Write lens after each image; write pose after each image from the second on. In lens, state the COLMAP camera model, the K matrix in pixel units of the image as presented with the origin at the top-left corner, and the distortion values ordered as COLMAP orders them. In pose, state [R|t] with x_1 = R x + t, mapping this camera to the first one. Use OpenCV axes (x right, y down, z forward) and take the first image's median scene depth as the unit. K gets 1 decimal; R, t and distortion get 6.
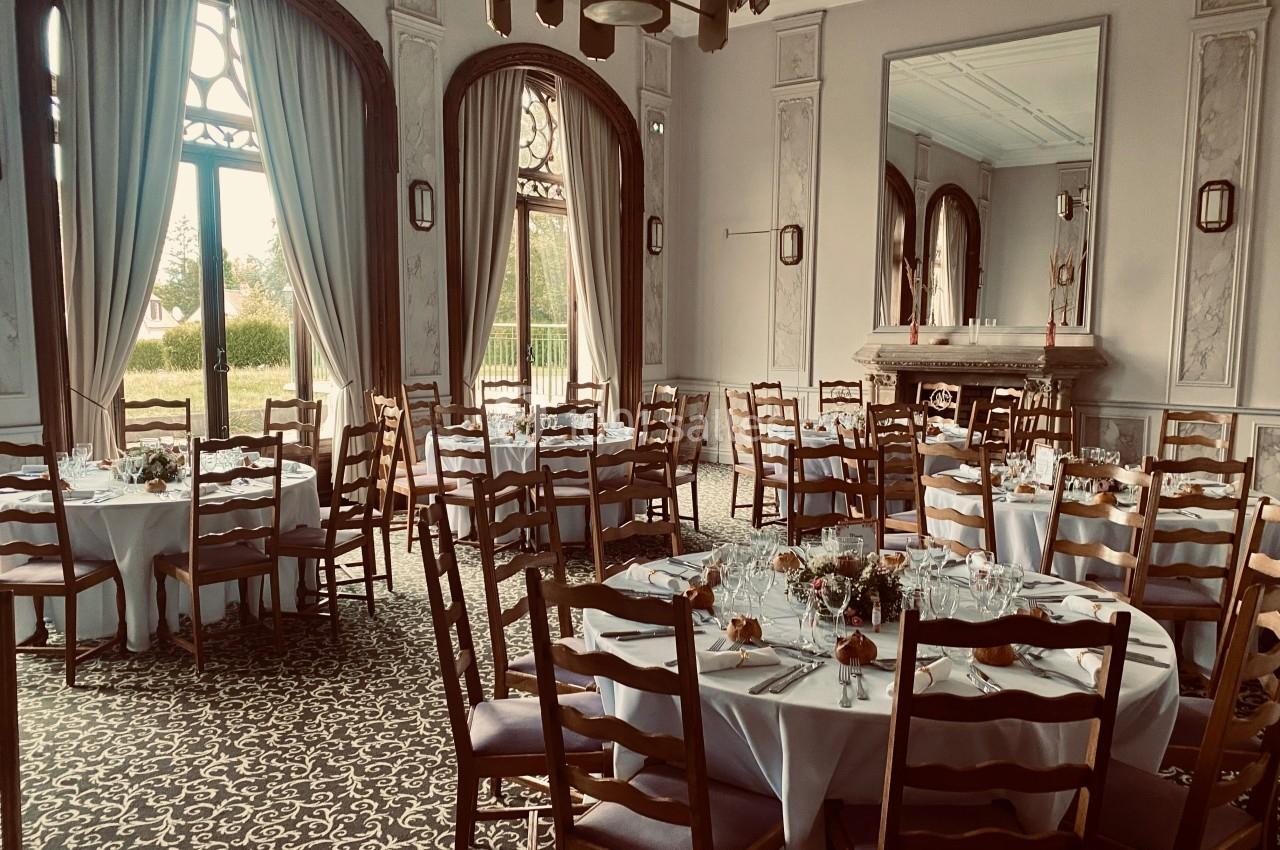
lens RADIAL K [[1029.0, 0, 633.1], [0, 1029.0, 426.6], [0, 0, 1]] dist [0.022030, -0.007218]
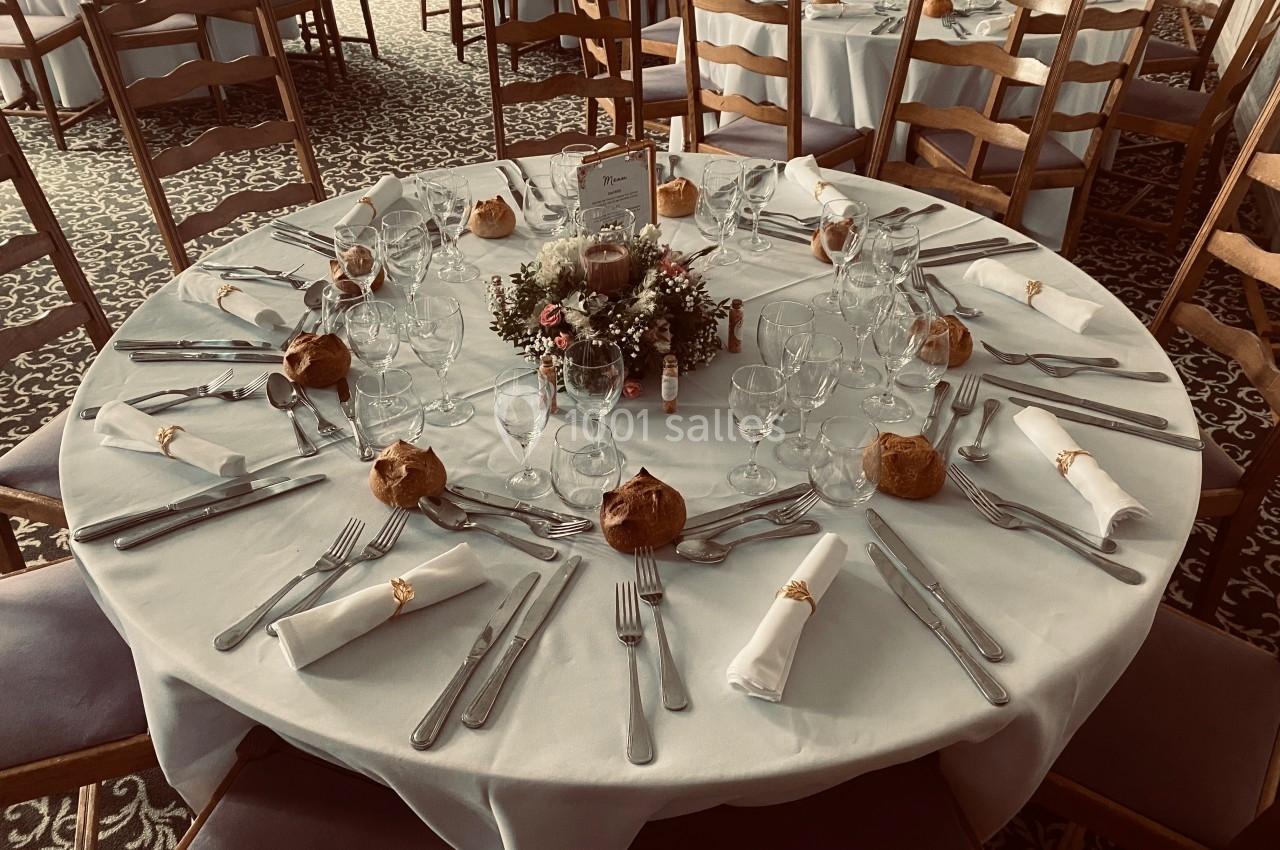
lens RADIAL K [[1029.0, 0, 633.1], [0, 1029.0, 426.6], [0, 0, 1]] dist [0.022030, -0.007218]
pose [[0.964104, -0.155319, 0.215361, 0.100235], [0.033682, 0.876057, 0.481030, -0.040307], [-0.263382, -0.456509, 0.849841, 0.534062]]
